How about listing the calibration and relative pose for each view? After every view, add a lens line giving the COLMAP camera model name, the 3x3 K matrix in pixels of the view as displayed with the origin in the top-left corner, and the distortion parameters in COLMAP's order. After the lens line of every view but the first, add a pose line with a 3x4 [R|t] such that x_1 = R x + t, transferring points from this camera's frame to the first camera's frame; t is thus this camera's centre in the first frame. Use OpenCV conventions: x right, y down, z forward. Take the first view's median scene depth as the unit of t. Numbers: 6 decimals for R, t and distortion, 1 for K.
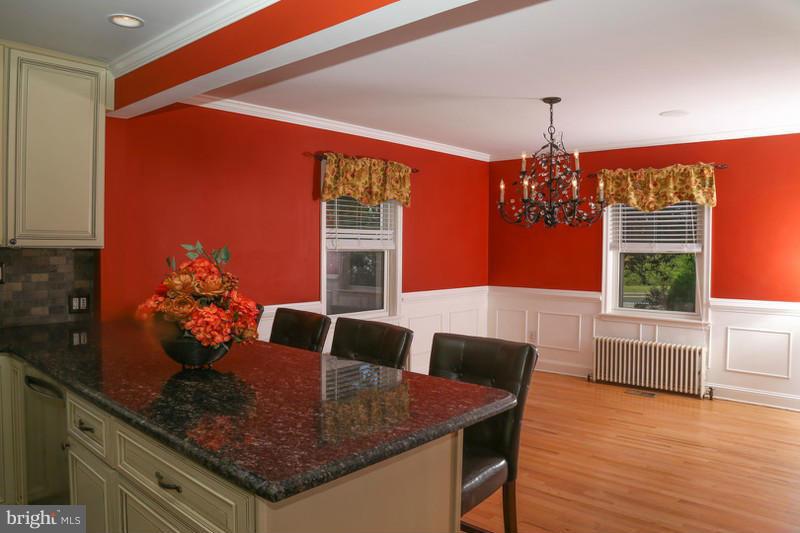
lens RADIAL K [[616.9, 0, 375.0], [0, 616.9, 259.6], [0, 0, 1]] dist [-0.071897, 0.005519]
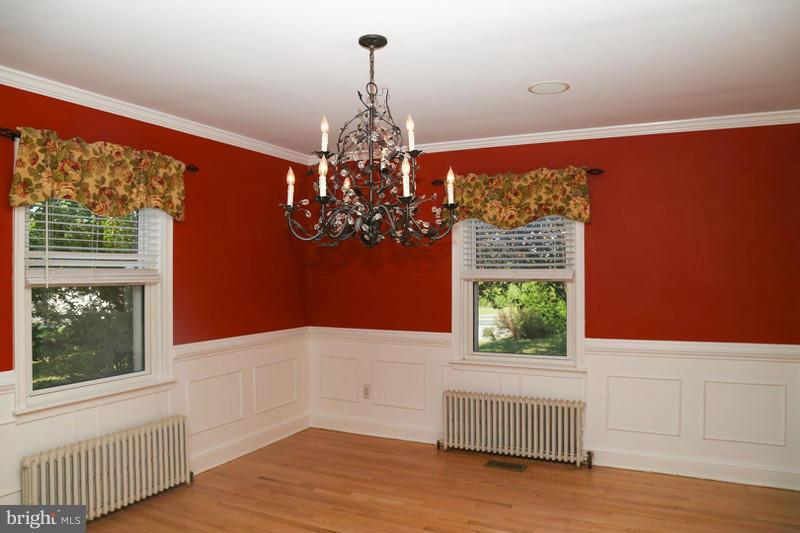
lens RADIAL K [[593.6, 0, 400.0], [0, 593.6, 266.5], [0, 0, 1]] dist [-0.106267, 0.241593]
pose [[0.963135, -0.008573, 0.268881, 0.117866], [0.016051, 0.999543, -0.025625, -0.013873], [-0.268538, 0.028996, 0.962832, 0.324763]]
